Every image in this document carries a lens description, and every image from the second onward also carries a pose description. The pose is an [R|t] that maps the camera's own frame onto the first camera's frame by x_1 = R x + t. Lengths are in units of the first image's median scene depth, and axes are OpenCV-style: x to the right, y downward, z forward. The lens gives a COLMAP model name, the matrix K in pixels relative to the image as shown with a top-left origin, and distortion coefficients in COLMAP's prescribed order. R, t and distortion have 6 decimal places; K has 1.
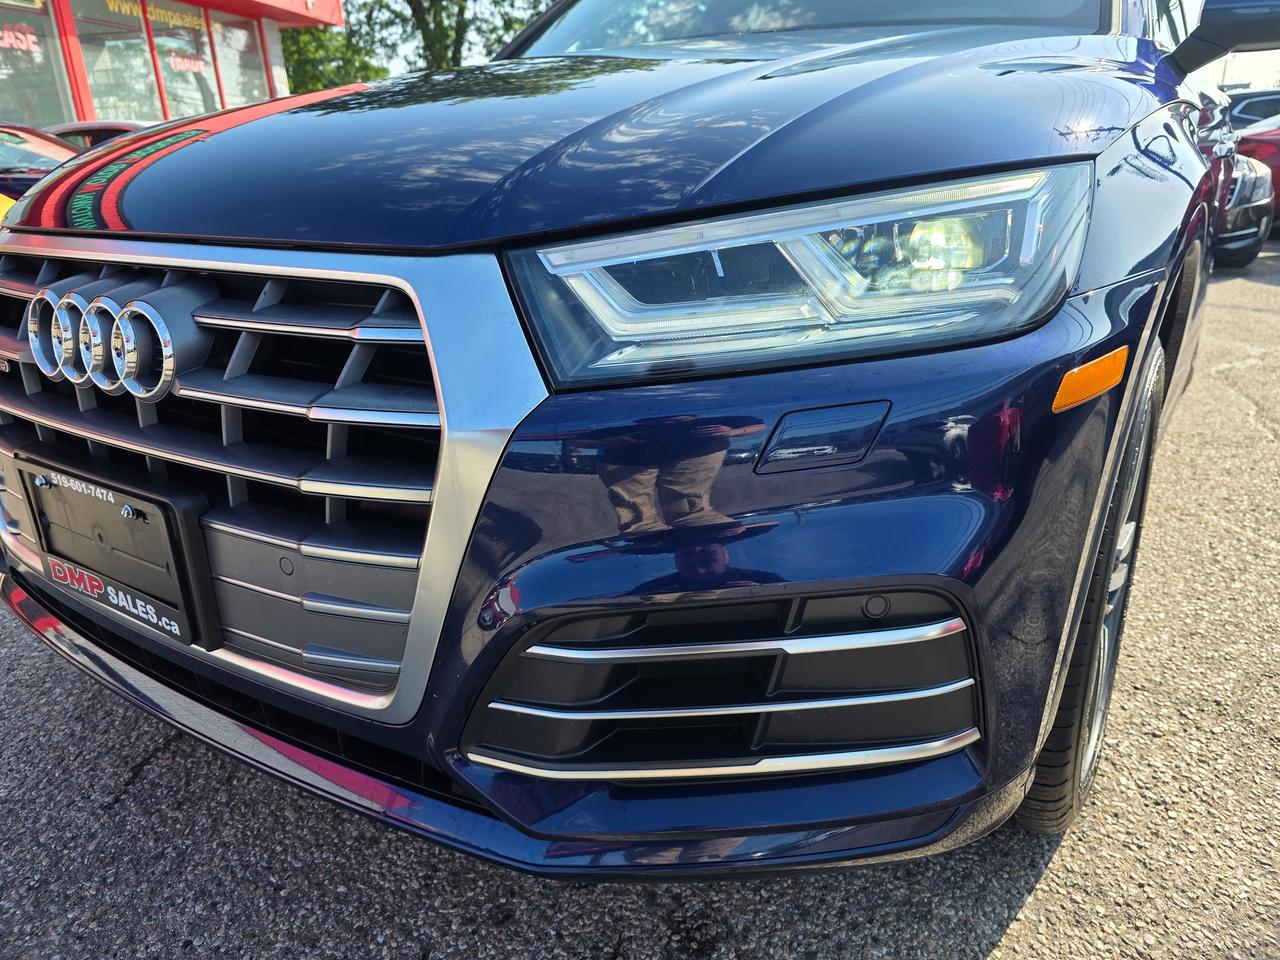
lens RADIAL K [[880.8, 0, 633.7], [0, 880.8, 461.9], [0, 0, 1]] dist [0.049750, -0.048368]
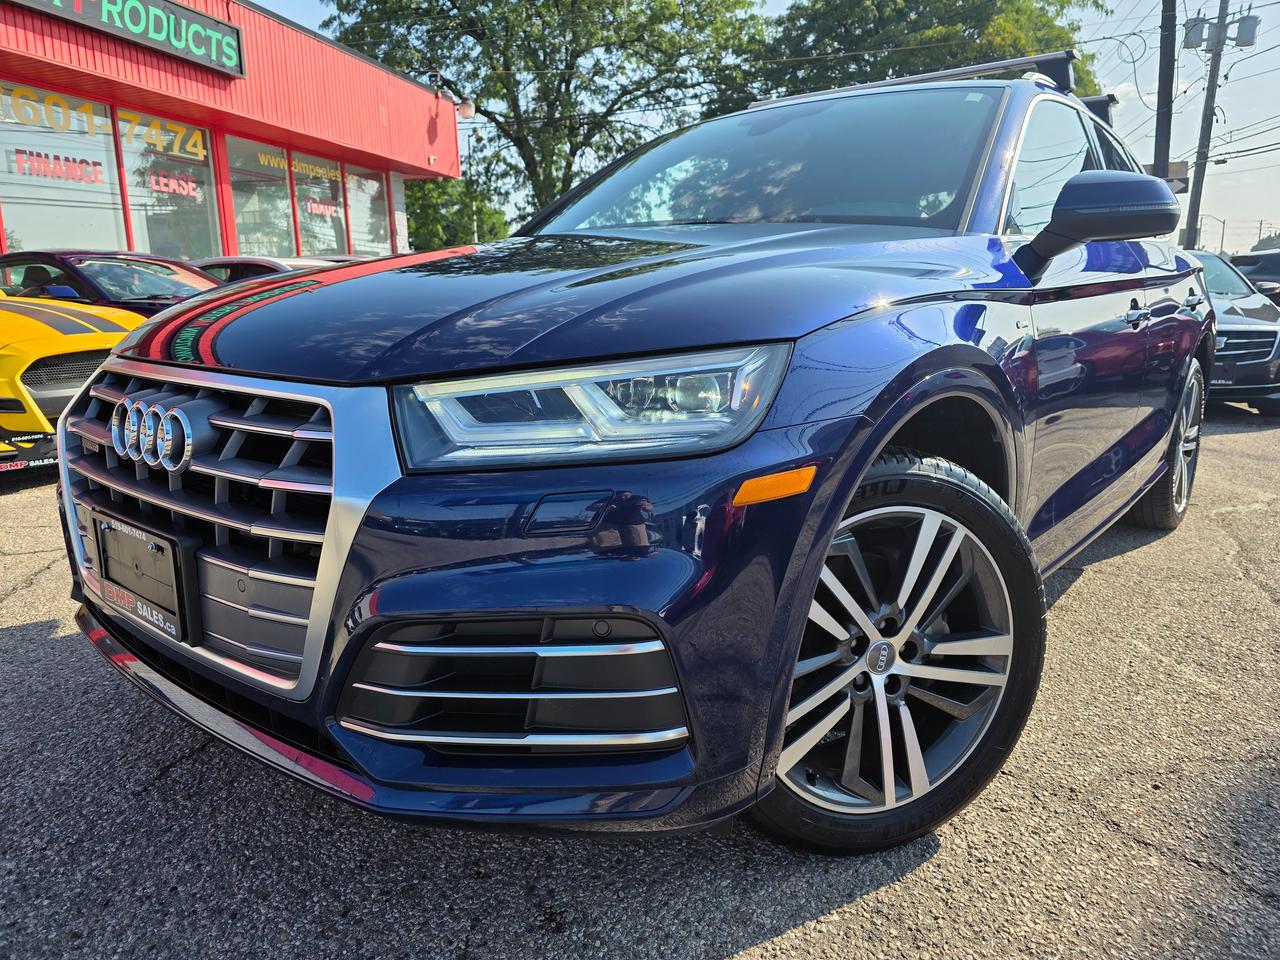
lens RADIAL K [[848.4, 0, 640.0], [0, 848.4, 480.0], [0, 0, 1]] dist [0.054561, -0.052131]
pose [[0.995193, 0.045848, -0.086534, 0.238782], [-0.055512, 0.992065, -0.112805, 0.040945], [0.080676, 0.117067, 0.989842, -0.243223]]
